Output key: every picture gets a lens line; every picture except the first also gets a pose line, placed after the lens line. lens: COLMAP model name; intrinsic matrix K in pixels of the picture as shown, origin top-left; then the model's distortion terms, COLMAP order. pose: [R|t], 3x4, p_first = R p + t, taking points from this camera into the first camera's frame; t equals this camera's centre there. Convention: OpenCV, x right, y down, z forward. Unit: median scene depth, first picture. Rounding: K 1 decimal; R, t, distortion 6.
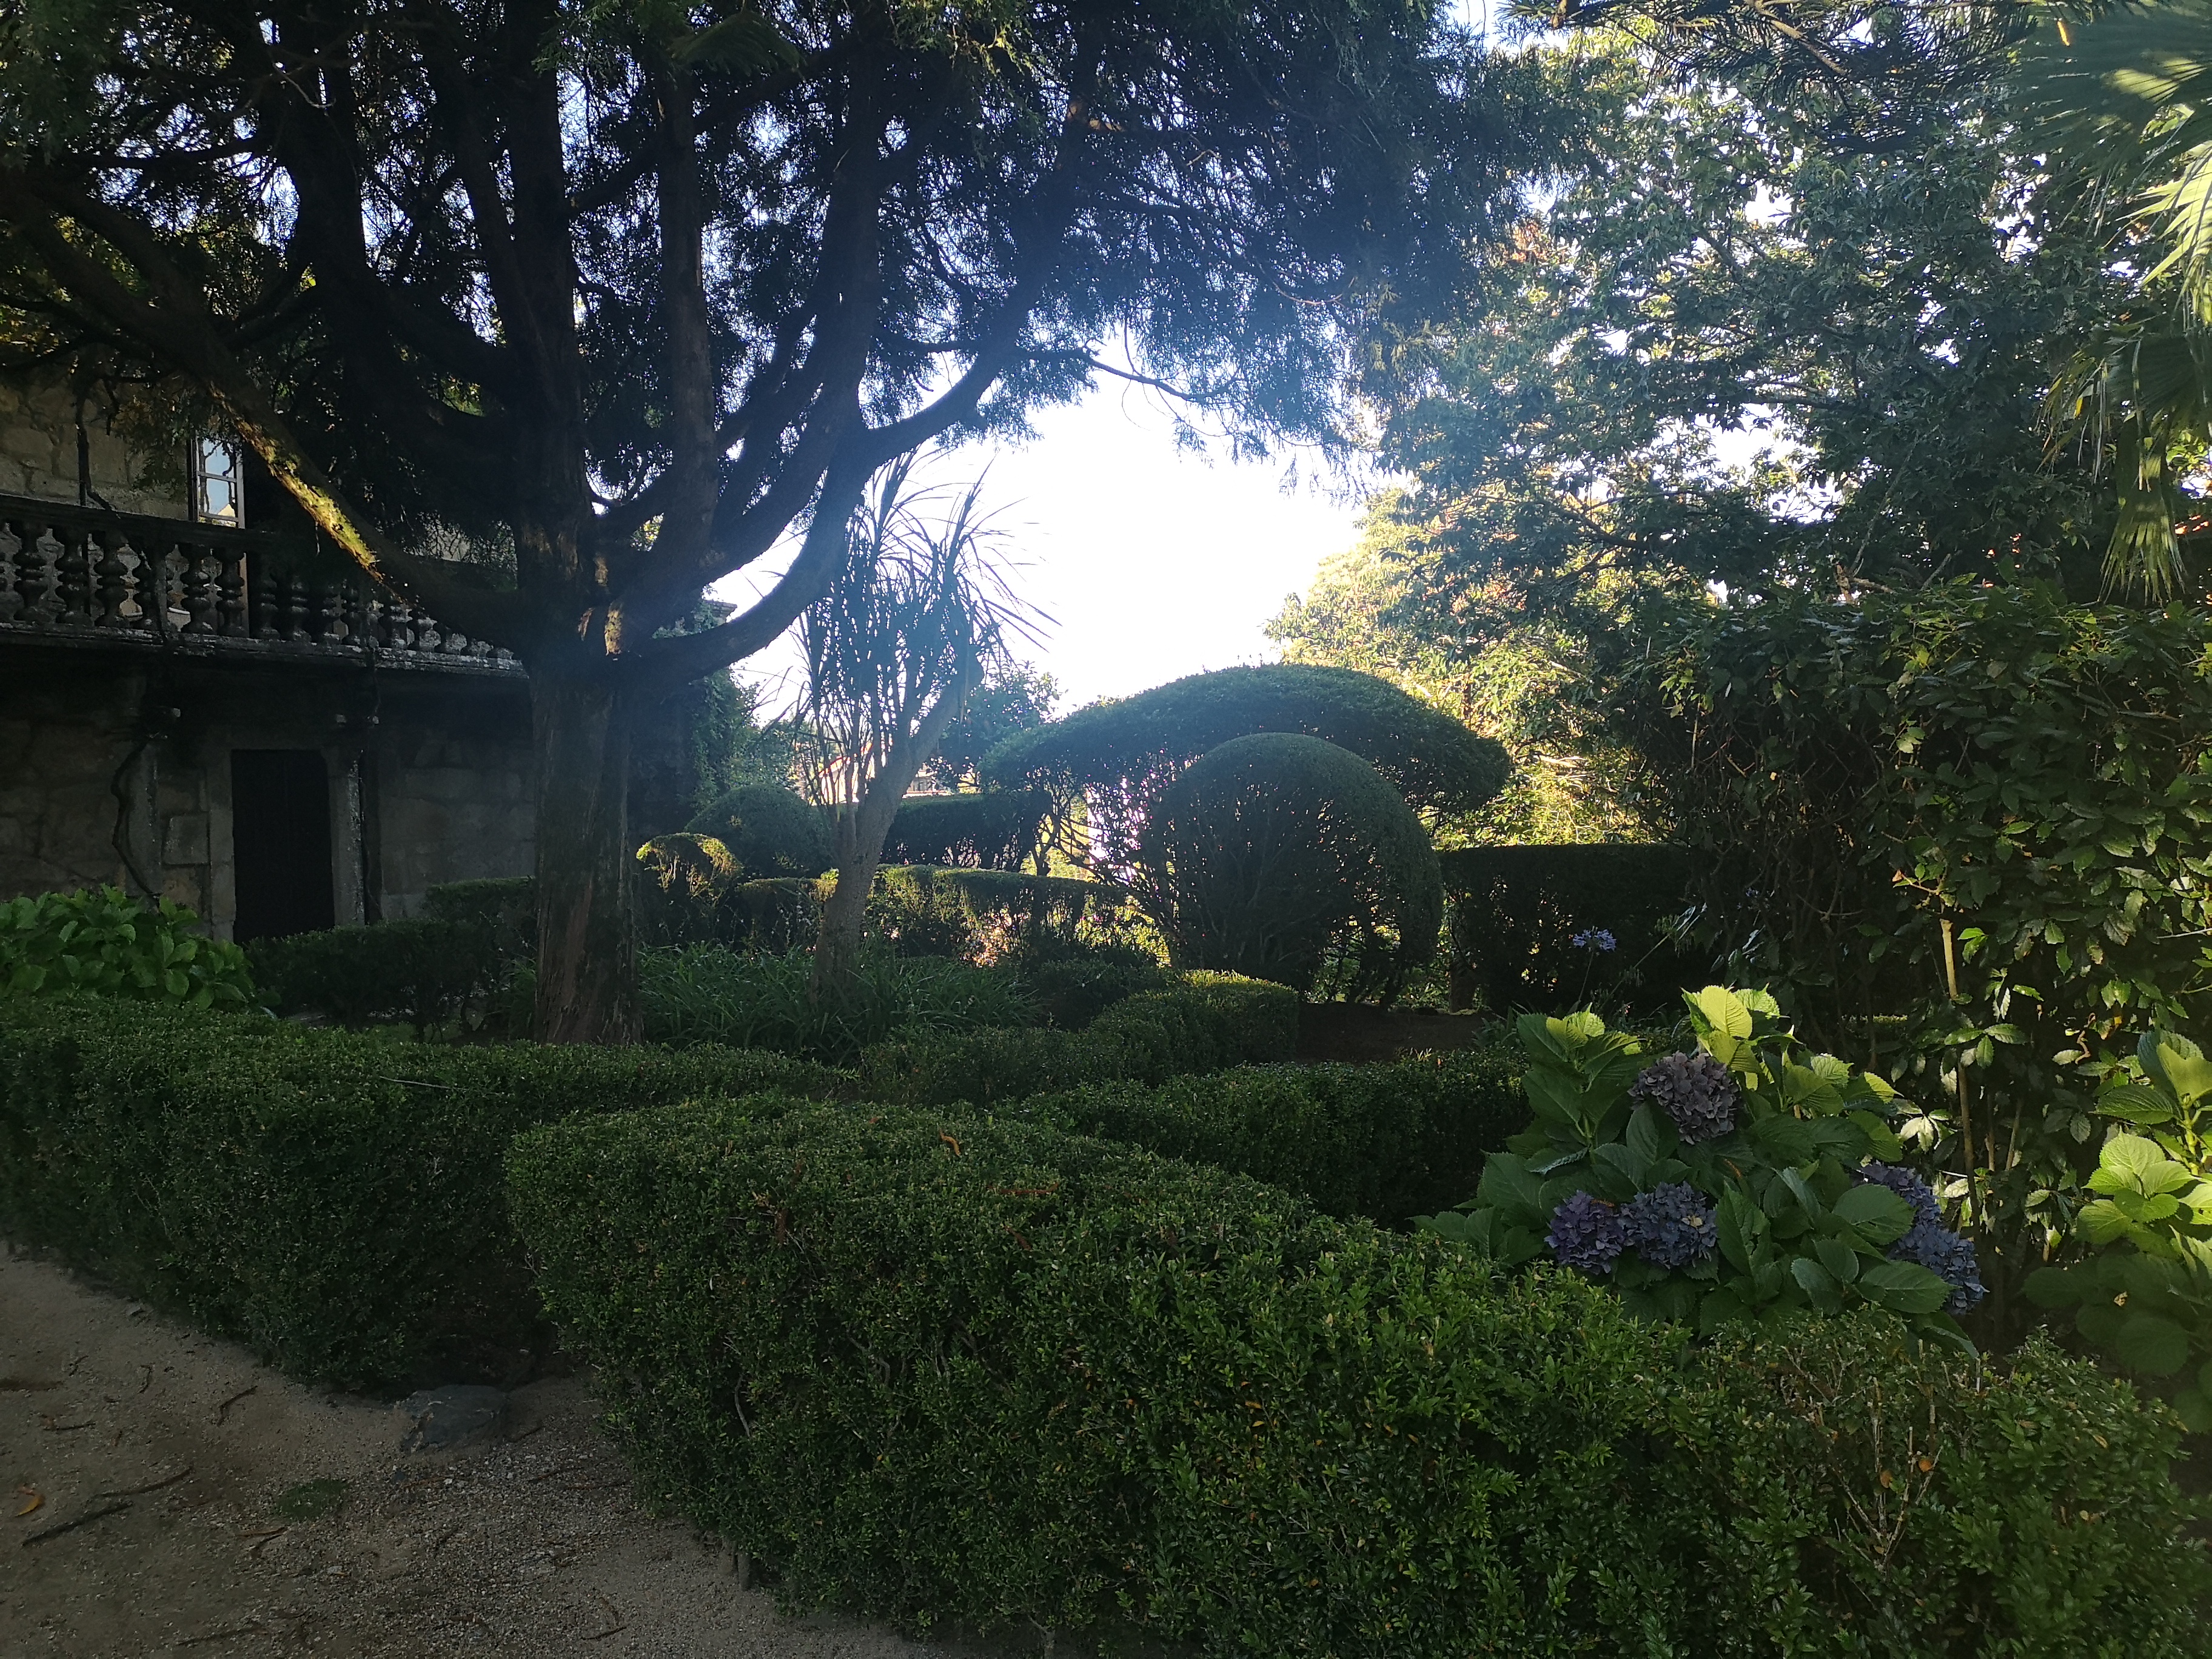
lens RADIAL K [[1698.5, 0, 1123.5], [0, 1698.5, 832.4], [0, 0, 1]] dist [0.065929, -0.074577]
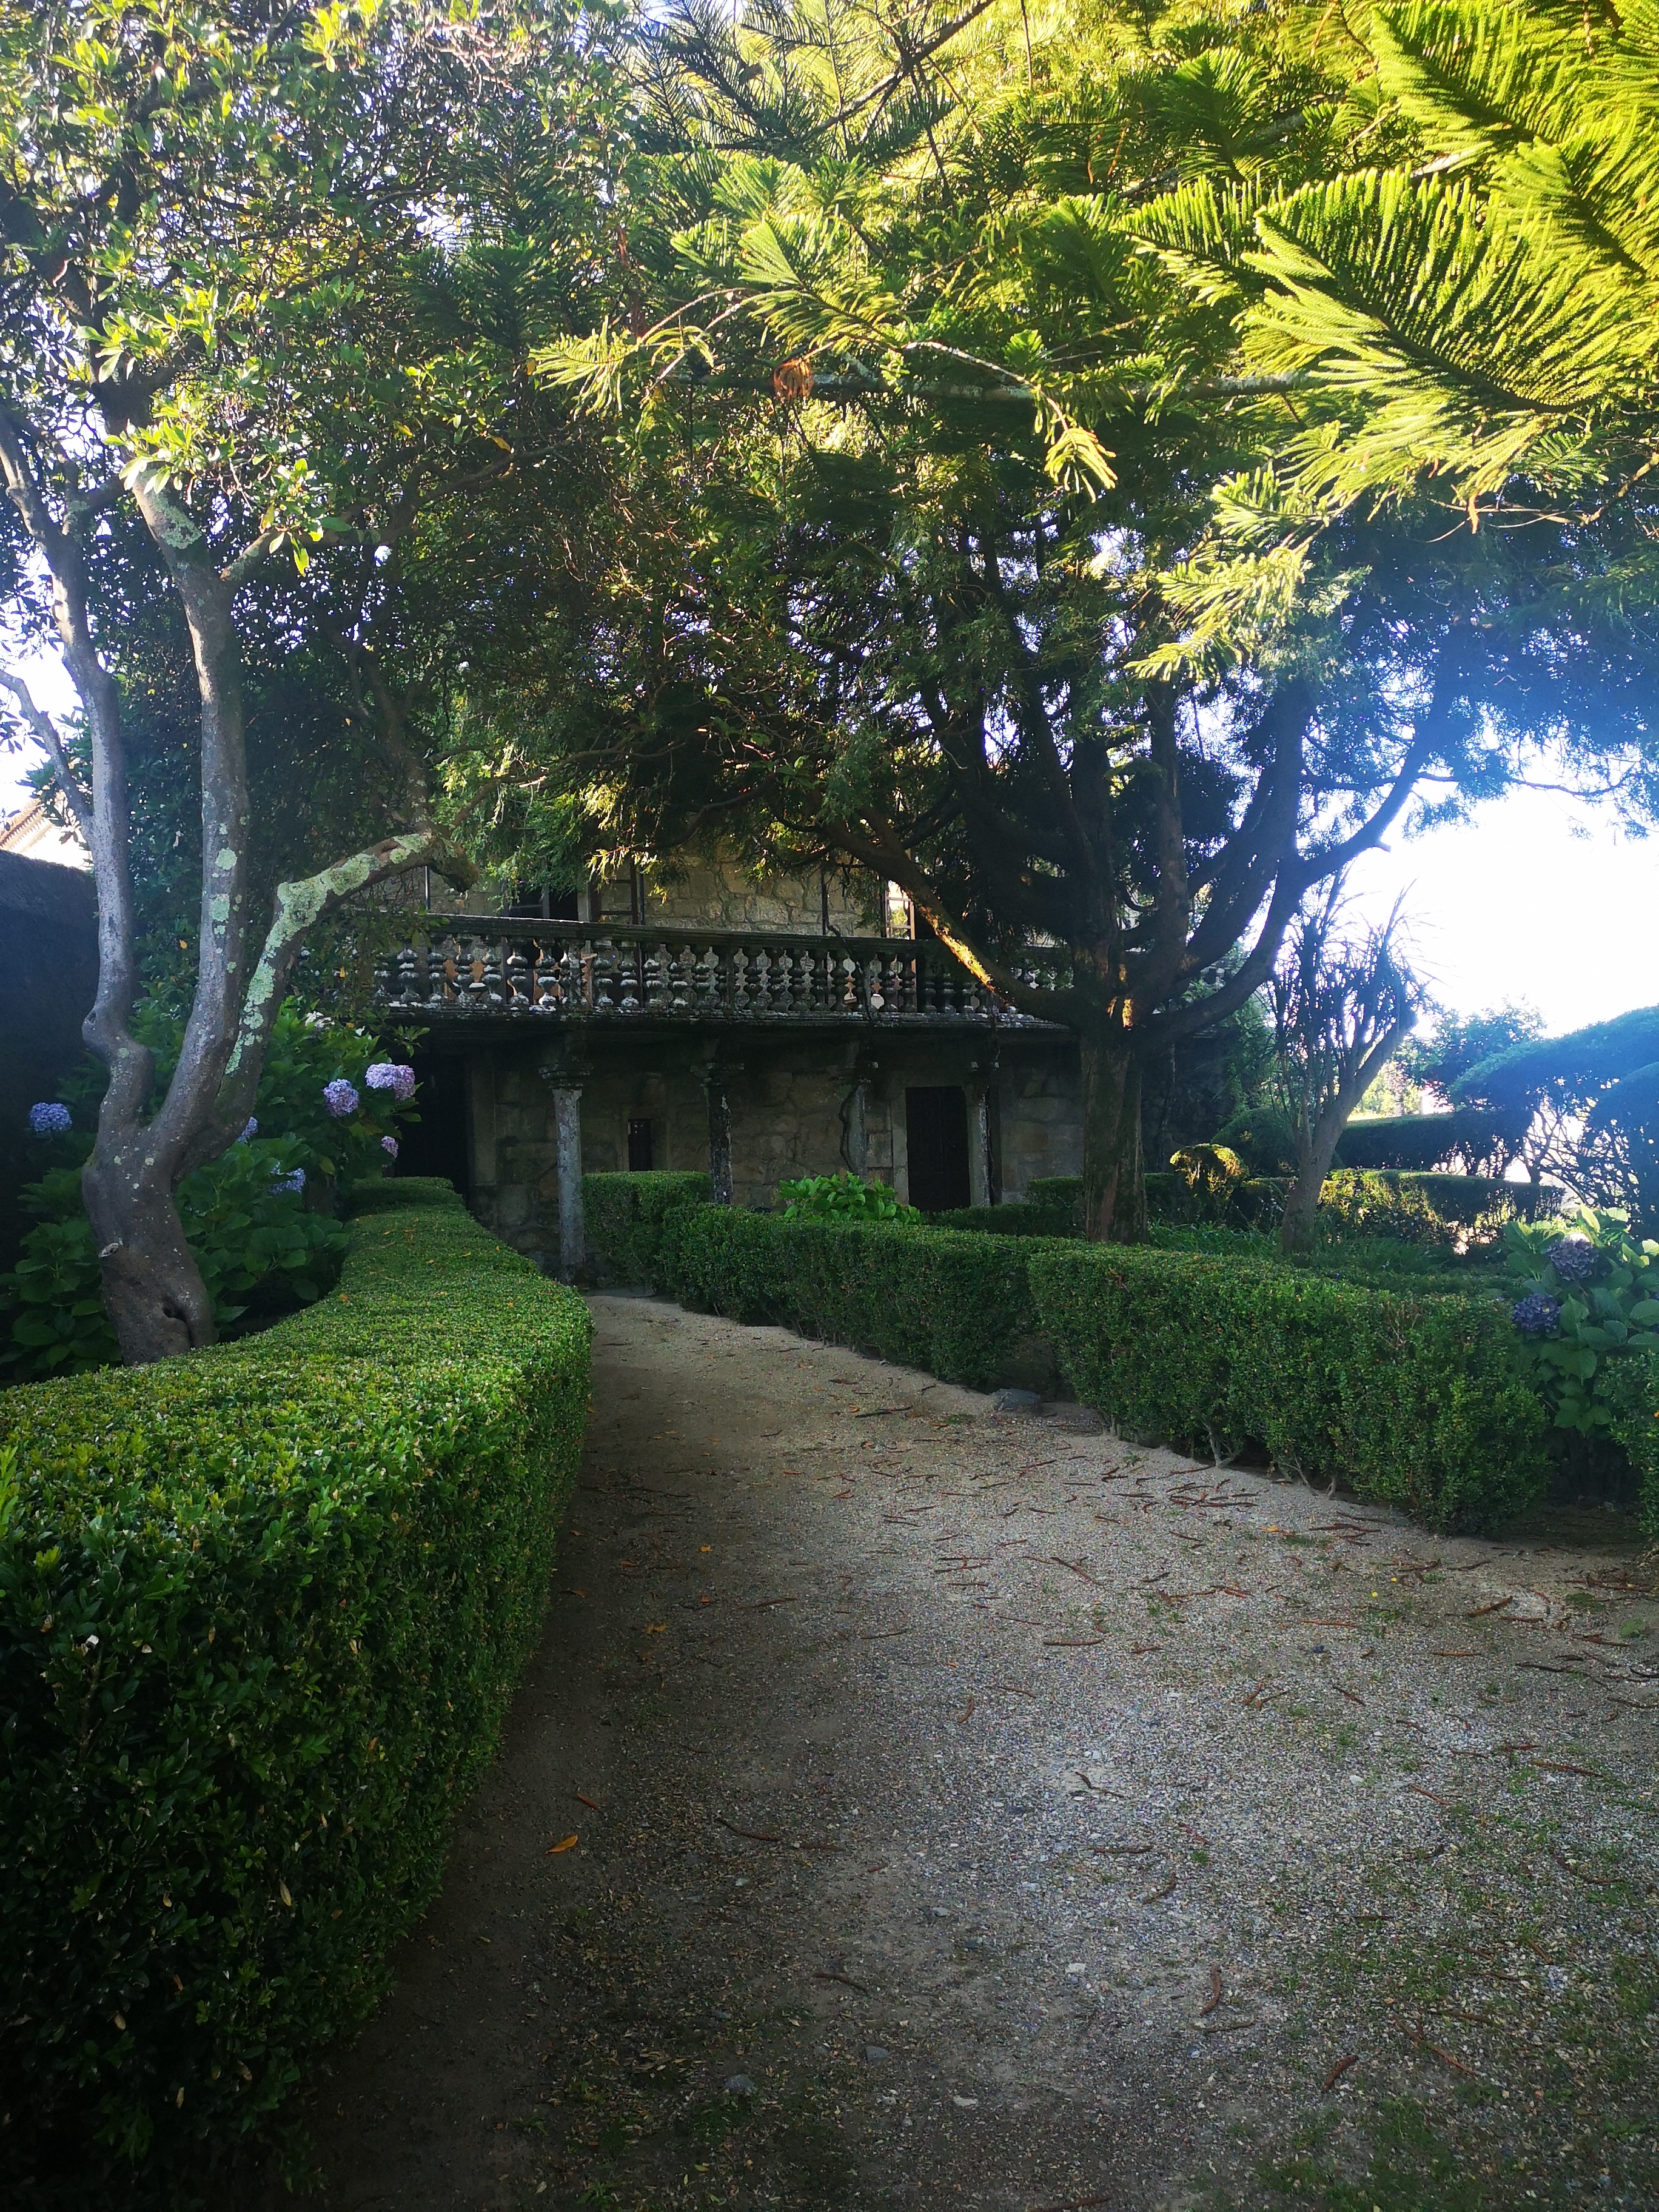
lens RADIAL K [[1714.5, 0, 829.5], [0, 1714.5, 1106.0], [0, 0, 1]] dist [-0.011826, -0.006638]
pose [[0.870202, -0.013605, -0.492508, 0.163426], [-0.000246, 0.999607, -0.028047, 0.008940], [0.492695, 0.024528, 0.869856, -0.346672]]
